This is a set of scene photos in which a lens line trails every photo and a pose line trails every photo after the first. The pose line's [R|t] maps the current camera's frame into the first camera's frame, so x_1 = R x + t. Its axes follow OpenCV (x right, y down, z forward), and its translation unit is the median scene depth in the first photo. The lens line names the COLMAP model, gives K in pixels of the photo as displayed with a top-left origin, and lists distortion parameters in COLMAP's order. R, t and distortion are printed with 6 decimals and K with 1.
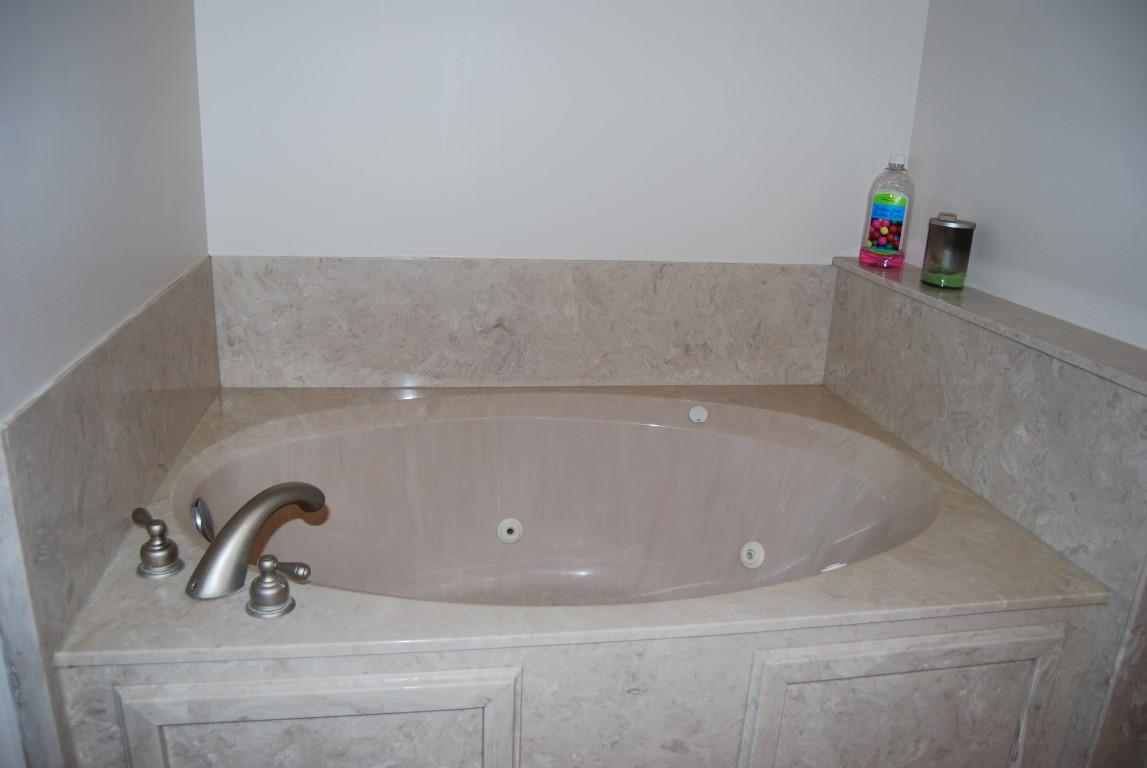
lens RADIAL K [[898.7, 0, 573.5], [0, 898.7, 384.0], [0, 0, 1]] dist [-0.092890, 0.030589]
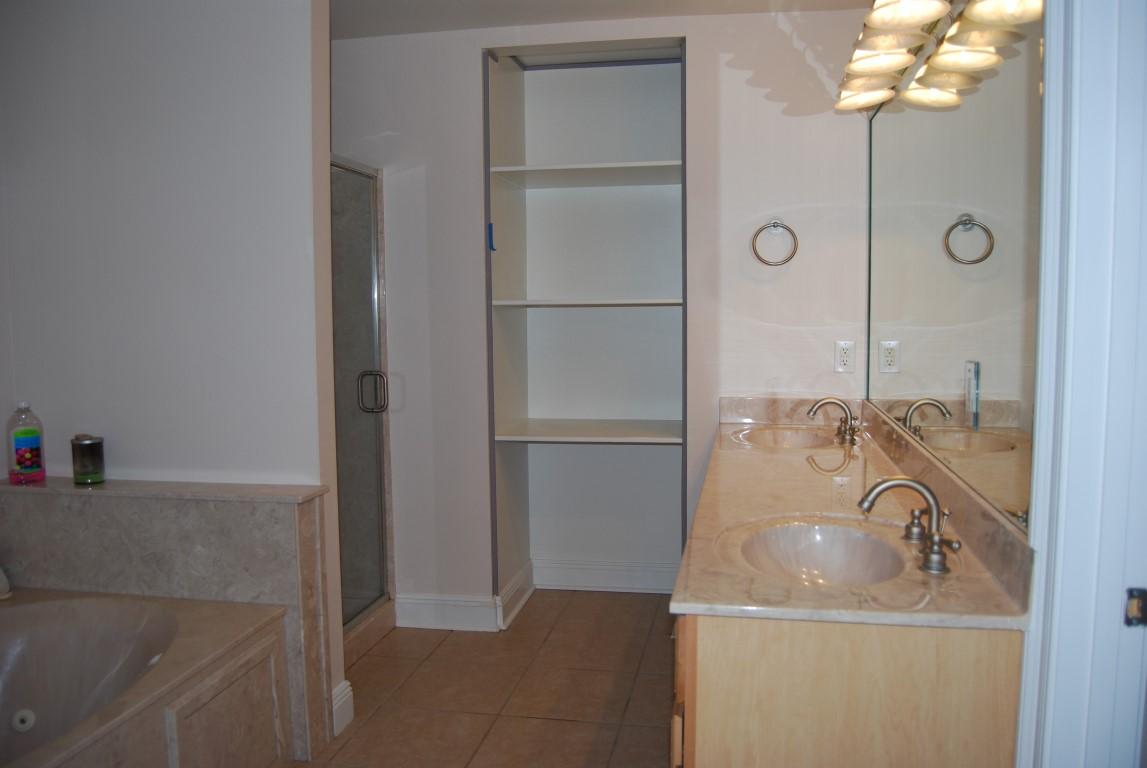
lens RADIAL K [[898.7, 0, 573.5], [0, 898.7, 384.0], [0, 0, 1]] dist [-0.092890, 0.030589]
pose [[0.347554, -0.128186, 0.928857, -0.732171], [0.310052, 0.950598, 0.015173, -0.047053], [-0.884915, 0.282721, 0.370129, -0.338548]]
